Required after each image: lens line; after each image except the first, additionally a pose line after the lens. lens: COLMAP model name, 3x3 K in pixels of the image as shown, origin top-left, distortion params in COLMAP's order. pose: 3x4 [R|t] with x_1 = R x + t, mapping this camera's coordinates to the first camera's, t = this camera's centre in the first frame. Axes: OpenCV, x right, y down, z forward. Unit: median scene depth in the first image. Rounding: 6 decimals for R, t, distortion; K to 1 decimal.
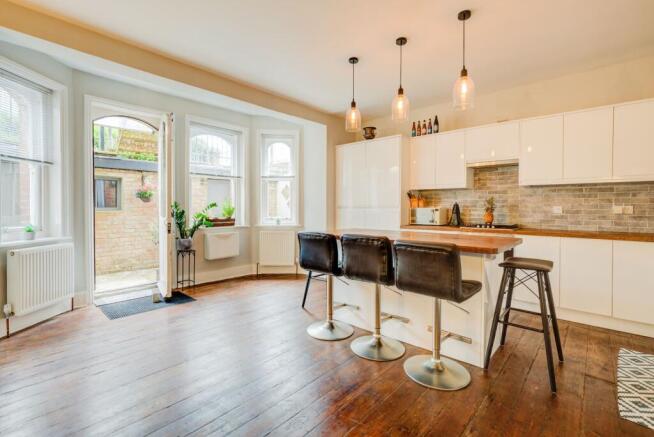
lens RADIAL K [[295.0, 0, 333.3], [0, 295.0, 212.9], [0, 0, 1]] dist [-0.006038, 0.003443]
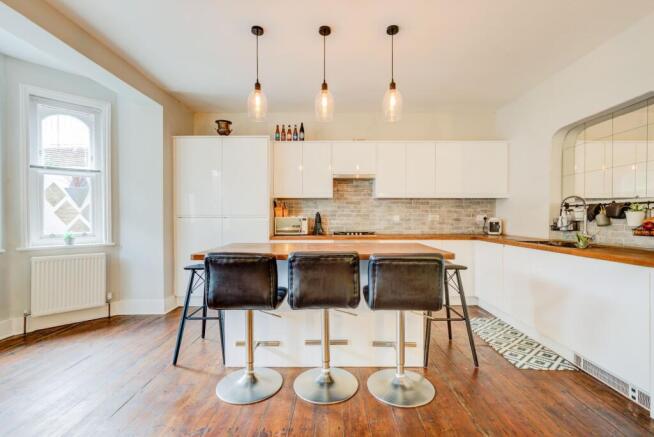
lens RADIAL K [[295.0, 0, 329.9], [0, 295.0, 218.8], [0, 0, 1]] dist [-0.006038, 0.003443]
pose [[0.756724, -0.008458, 0.653679, -0.238509], [0.016357, 0.999848, -0.005999, -0.004694], [-0.653529, 0.015232, 0.756748, 0.220030]]
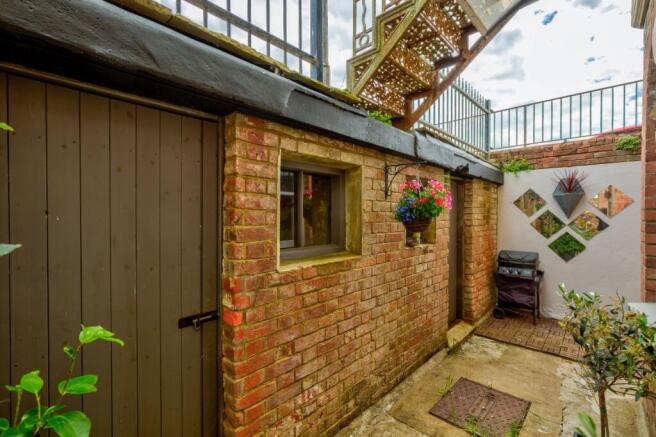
lens RADIAL K [[295.9, 0, 329.8], [0, 295.9, 218.0], [0, 0, 1]] dist [-0.006038, 0.003443]
pose [[0.999004, -0.003412, -0.044492, -0.996218], [0.002814, 0.999905, -0.013497, -0.066517], [0.044534, 0.013358, 0.998919, 0.832121]]
